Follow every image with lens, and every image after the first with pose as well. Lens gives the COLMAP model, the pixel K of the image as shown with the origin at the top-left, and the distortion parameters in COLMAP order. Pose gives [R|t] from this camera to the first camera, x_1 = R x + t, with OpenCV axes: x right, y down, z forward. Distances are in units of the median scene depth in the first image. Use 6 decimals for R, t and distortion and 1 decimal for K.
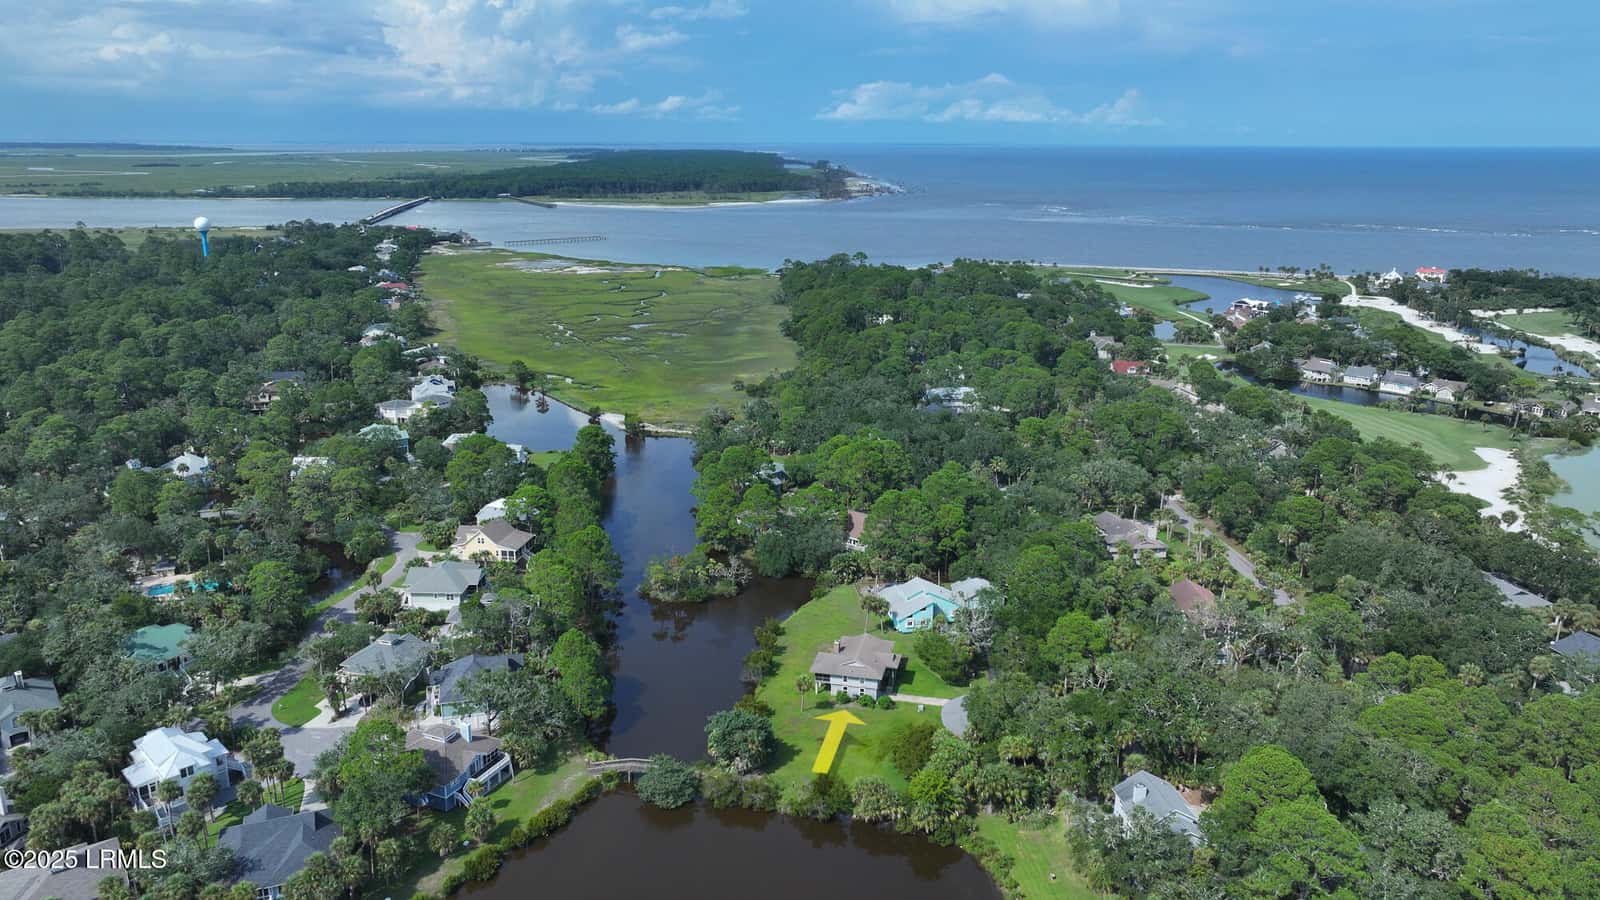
lens RADIAL K [[1118.6, 0, 800.0], [0, 1118.6, 450.0], [0, 0, 1]] dist [0.004229, 0.005309]
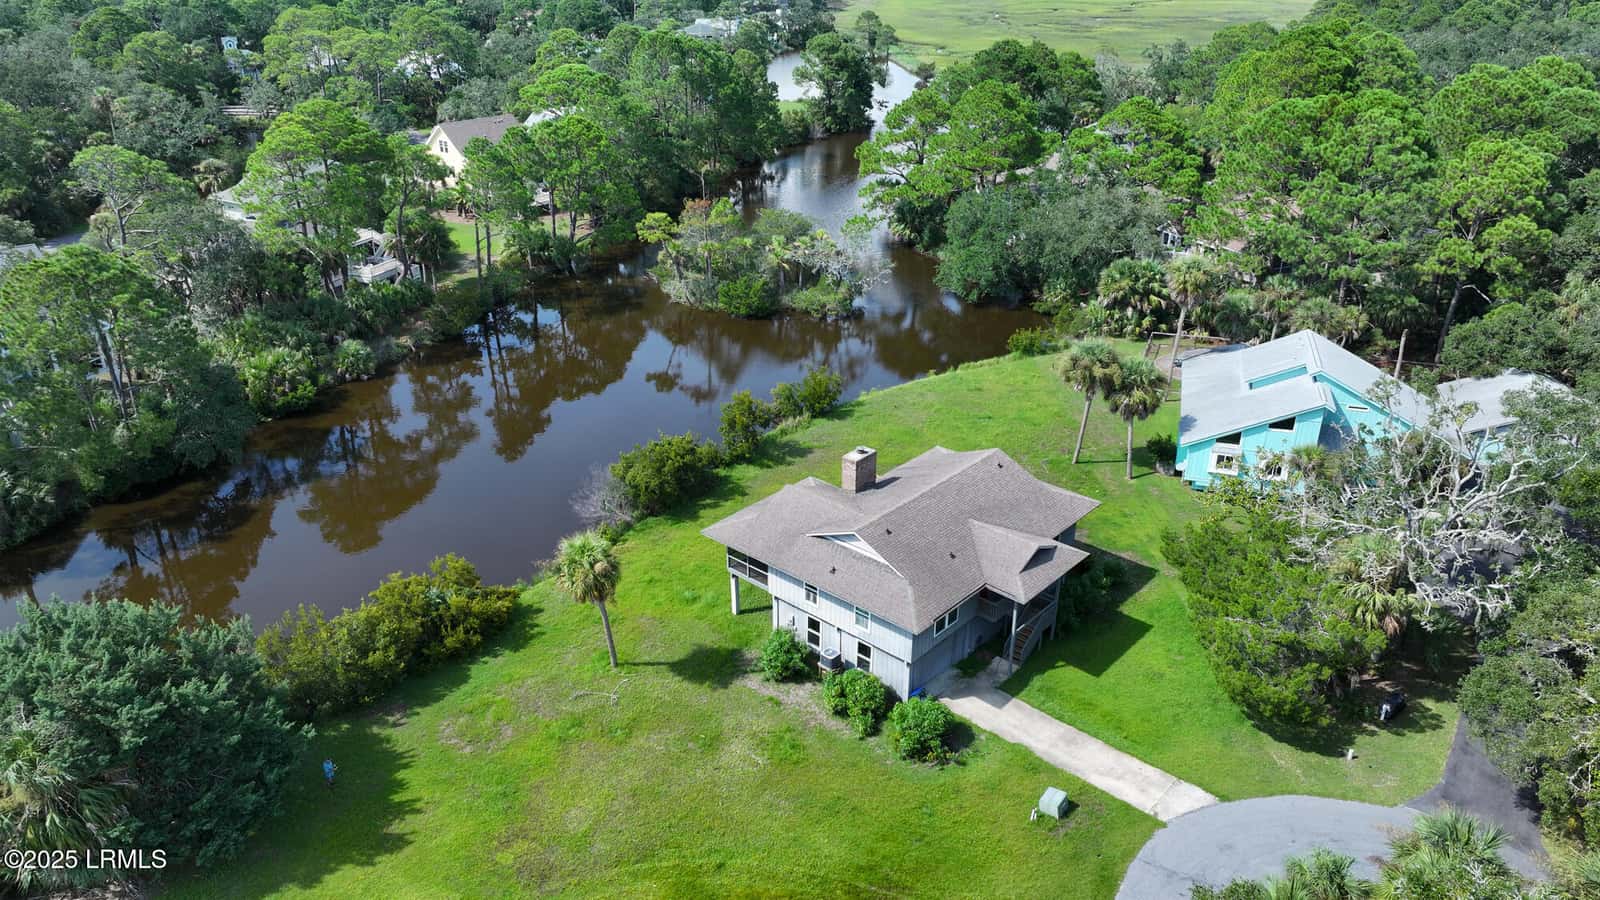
lens RADIAL K [[1118.6, 0, 800.0], [0, 1118.6, 450.0], [0, 0, 1]] dist [0.004229, 0.005309]
pose [[0.879358, 0.201996, -0.431193, 0.112197], [-0.128094, 0.972531, 0.194360, 0.096417], [0.458608, -0.115679, 0.881077, 0.606660]]
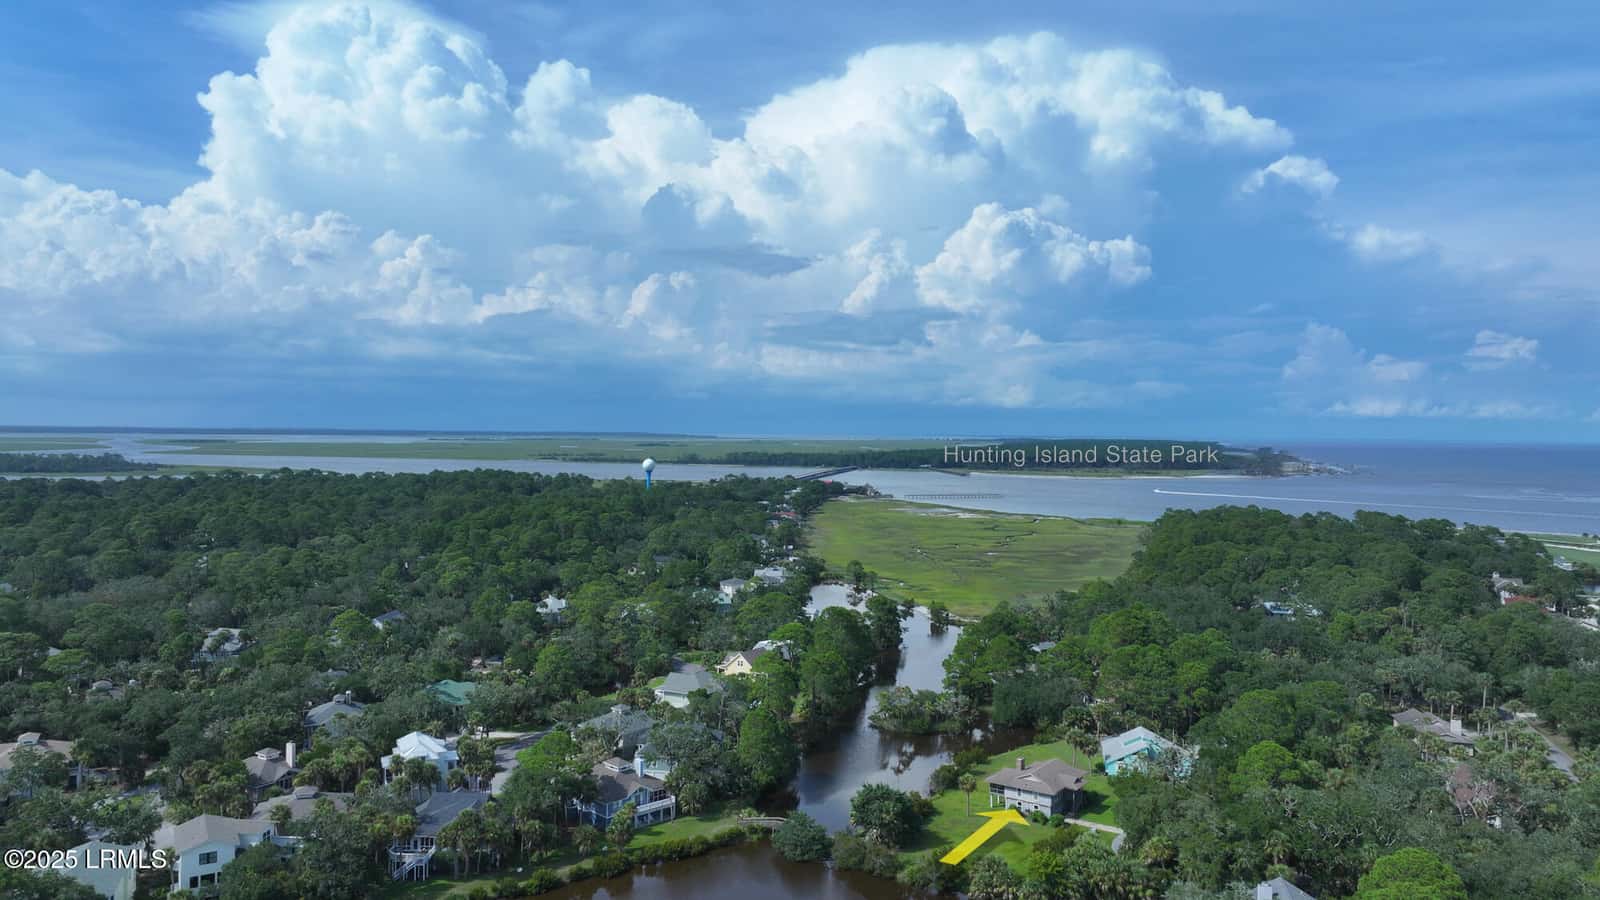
lens RADIAL K [[1118.6, 0, 800.0], [0, 1118.6, 450.0], [0, 0, 1]] dist [0.004229, 0.005309]
pose [[0.926717, 0.010811, -0.375605, 0.176299], [-0.105774, 0.966671, -0.233149, 0.128768], [0.360566, 0.255793, 0.896974, -0.008999]]
